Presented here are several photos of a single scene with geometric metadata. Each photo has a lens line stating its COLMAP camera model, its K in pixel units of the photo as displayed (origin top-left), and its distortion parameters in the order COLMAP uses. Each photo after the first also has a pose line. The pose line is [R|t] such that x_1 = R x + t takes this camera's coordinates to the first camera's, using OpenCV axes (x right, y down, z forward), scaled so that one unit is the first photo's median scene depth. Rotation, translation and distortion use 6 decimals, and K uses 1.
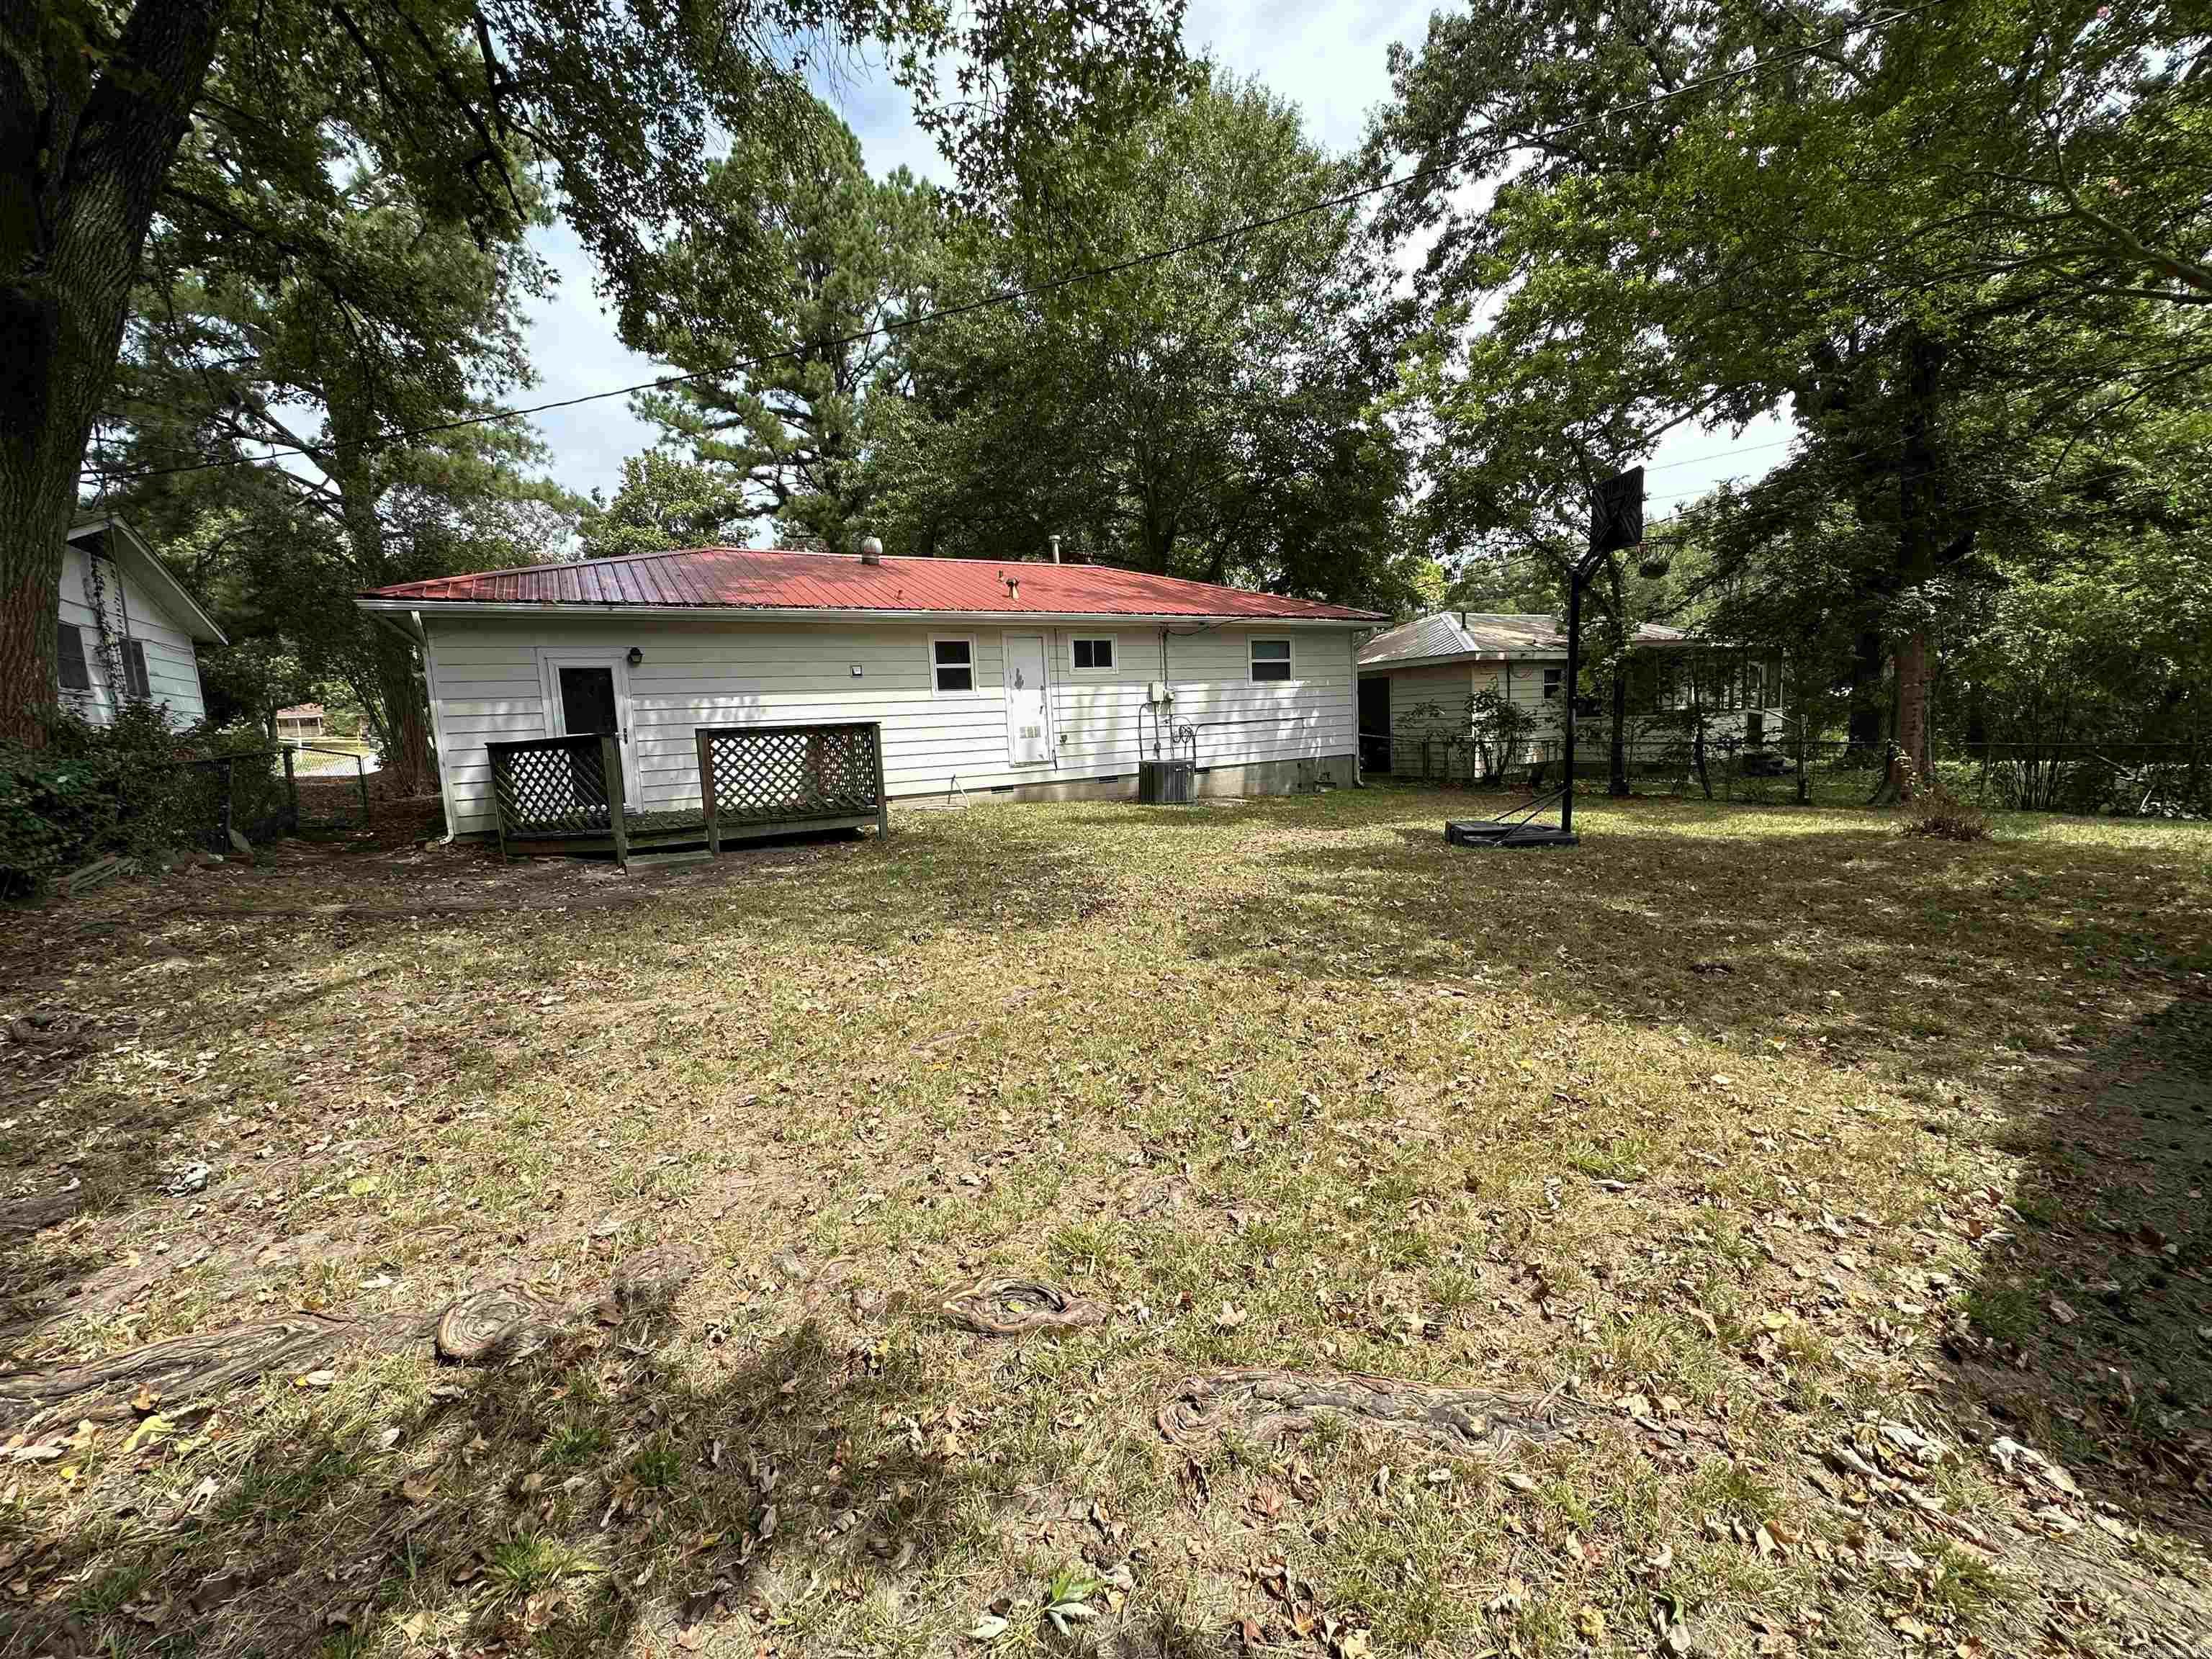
lens RADIAL K [[883.1, 0, 1105.1], [0, 883.1, 830.9], [0, 0, 1]] dist [-0.005426, 0.000262]
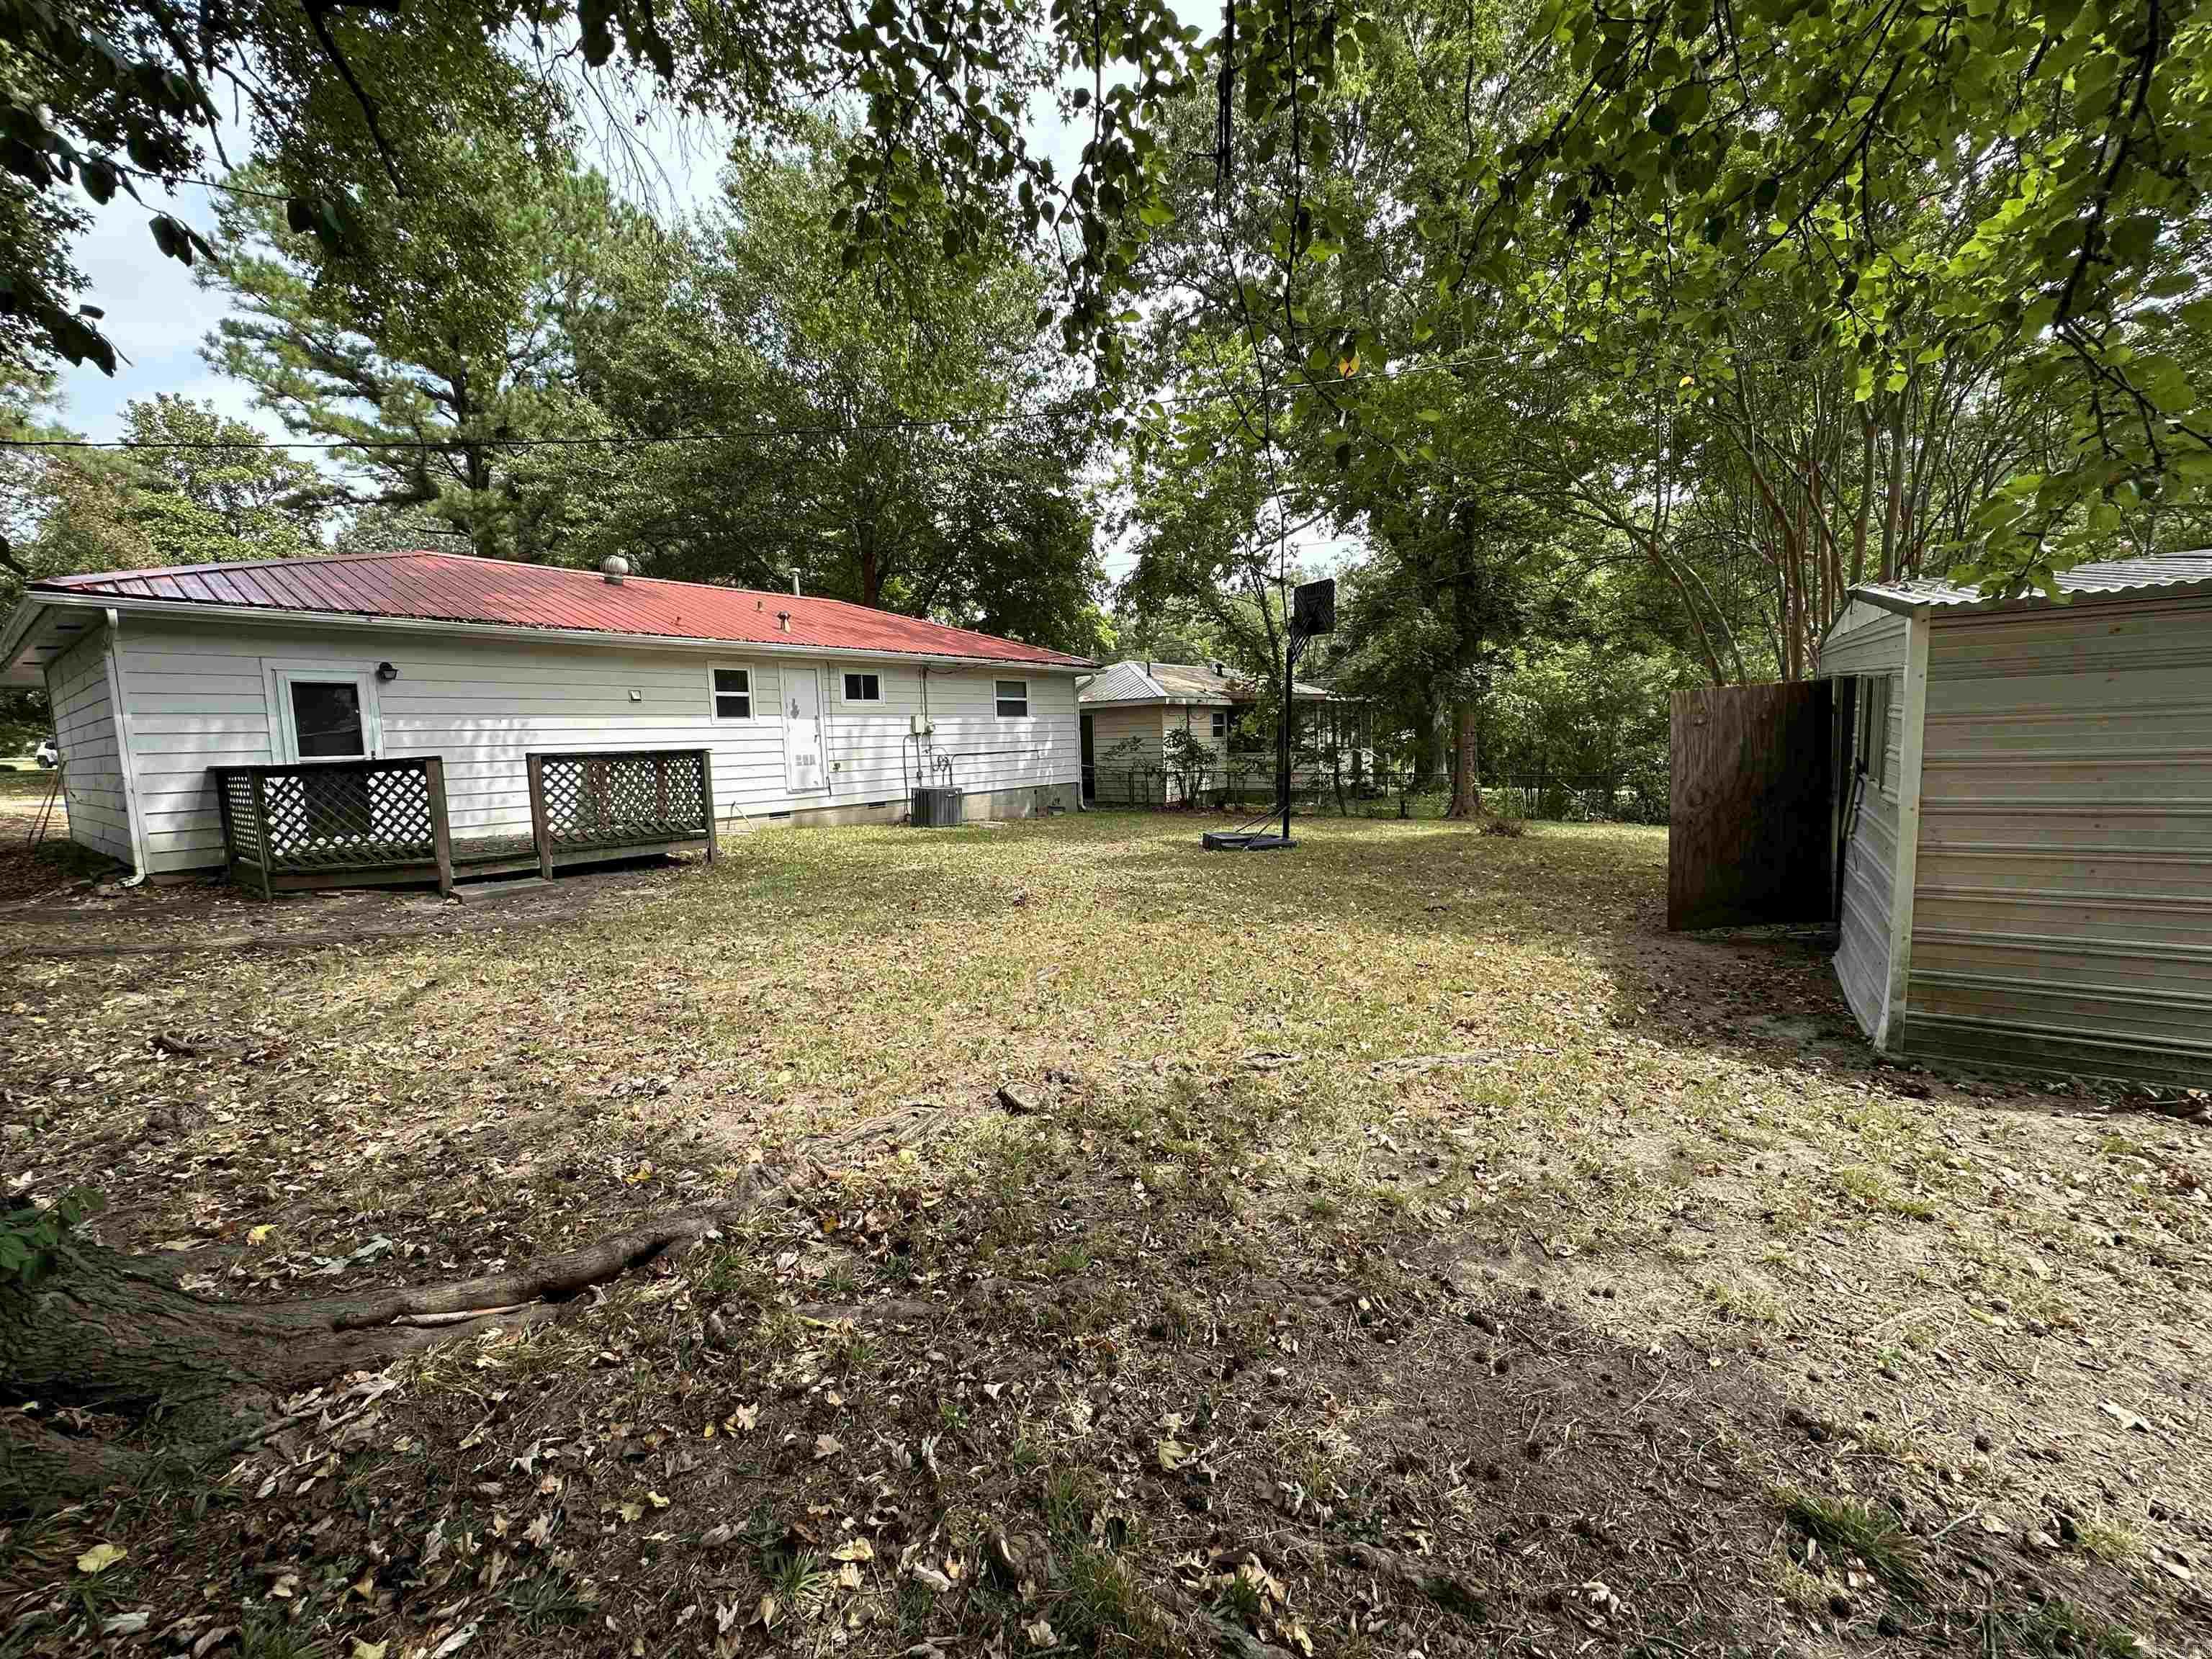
lens RADIAL K [[883.1, 0, 1107.2], [0, 883.1, 830.8], [0, 0, 1]] dist [-0.005426, 0.000262]
pose [[0.923110, -0.019202, 0.384055, -0.158306], [0.032063, 0.999118, -0.027111, 0.011101], [-0.383196, 0.037340, 0.922912, -0.091326]]
